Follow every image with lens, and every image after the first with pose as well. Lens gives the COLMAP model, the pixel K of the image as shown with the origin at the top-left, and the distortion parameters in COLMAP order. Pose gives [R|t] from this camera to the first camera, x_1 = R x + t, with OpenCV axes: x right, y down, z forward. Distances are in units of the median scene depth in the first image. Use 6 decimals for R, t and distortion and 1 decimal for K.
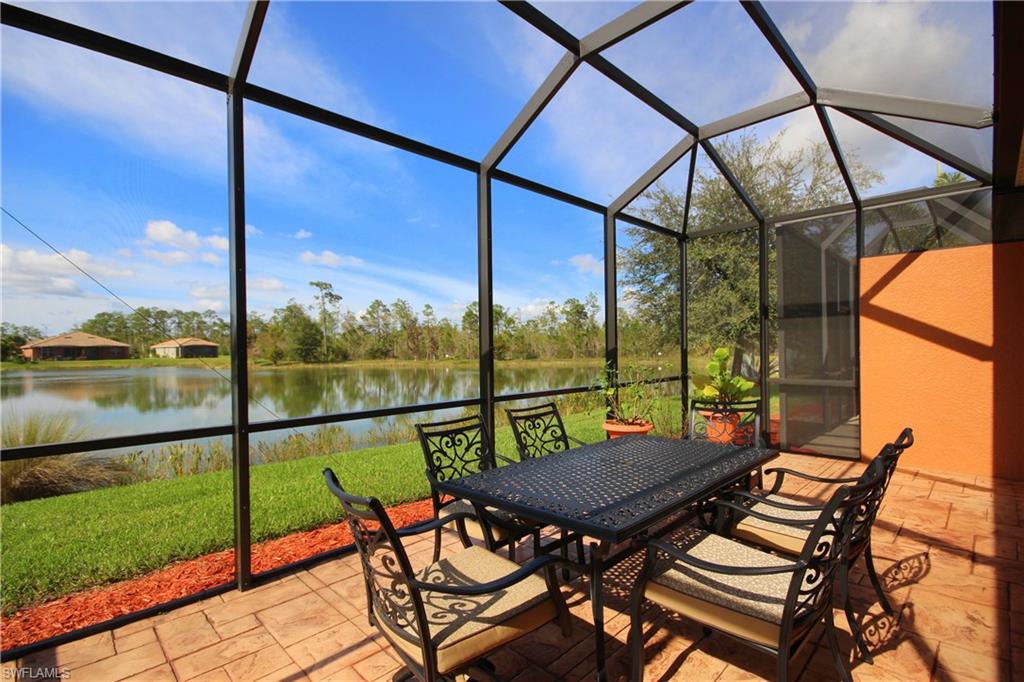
lens RADIAL K [[476.4, 0, 518.4], [0, 476.4, 343.8], [0, 0, 1]] dist [0.002508, -0.008296]
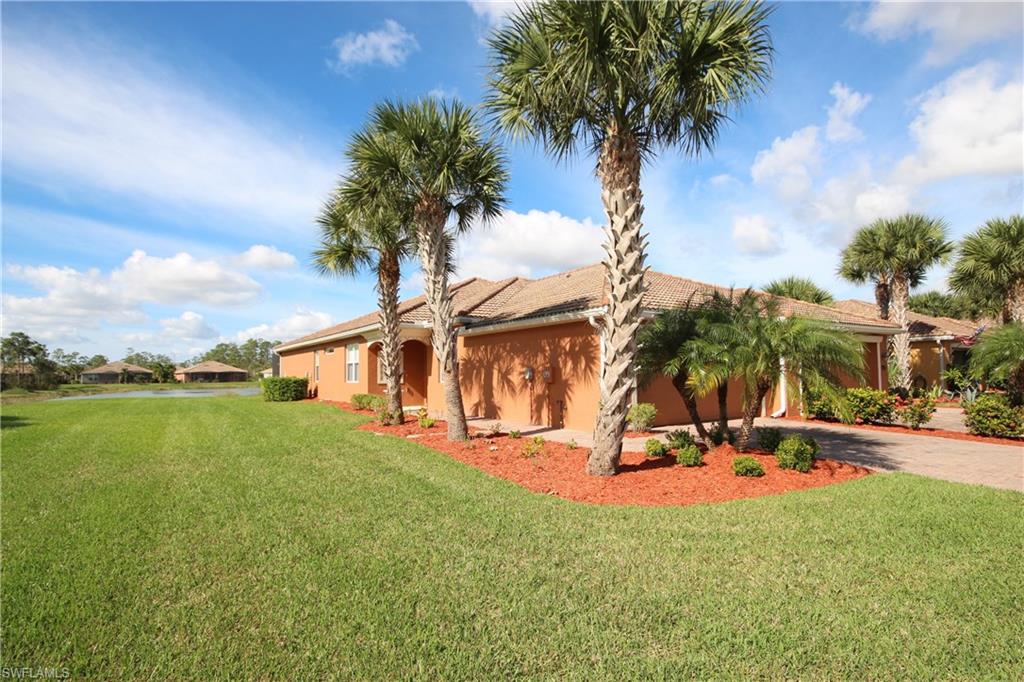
lens RADIAL K [[514.8, 0, 512.0], [0, 514.8, 341.0], [0, 0, 1]] dist [0.001229, -0.000282]
pose [[0.982022, -0.012499, -0.188355, 0.171655], [0.002562, 0.998596, -0.052907, -0.002937], [0.188752, 0.051473, 0.980675, -0.261162]]
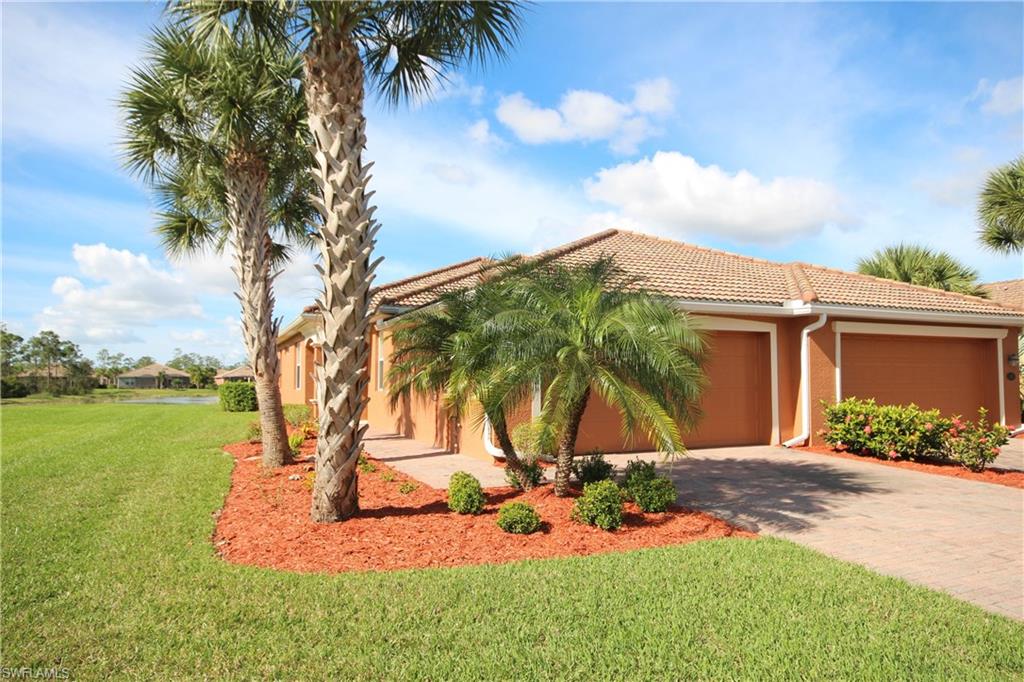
lens RADIAL K [[648.1, 0, 512.0], [0, 648.1, 341.0], [0, 0, 1]] dist [0.004467, 0.002521]
pose [[0.935994, -0.013286, -0.351766, 0.202992], [-0.005240, 0.998651, -0.051664, -0.002640], [0.351977, 0.050201, 0.934661, -0.245236]]
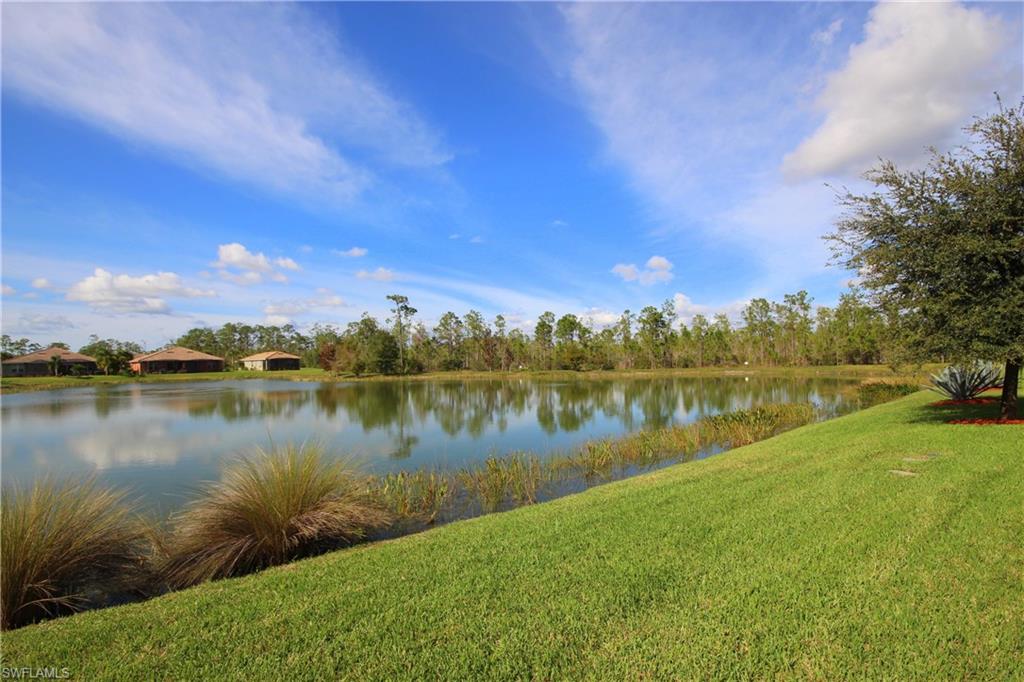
lens RADIAL K [[476.4, 0, 518.4], [0, 476.4, 343.8], [0, 0, 1]] dist [0.002508, -0.008296]
pose [[0.993421, -0.011703, -0.113917, -0.037900], [0.009205, 0.999706, -0.022428, -0.000745], [0.114146, 0.021232, 0.993237, 0.015402]]
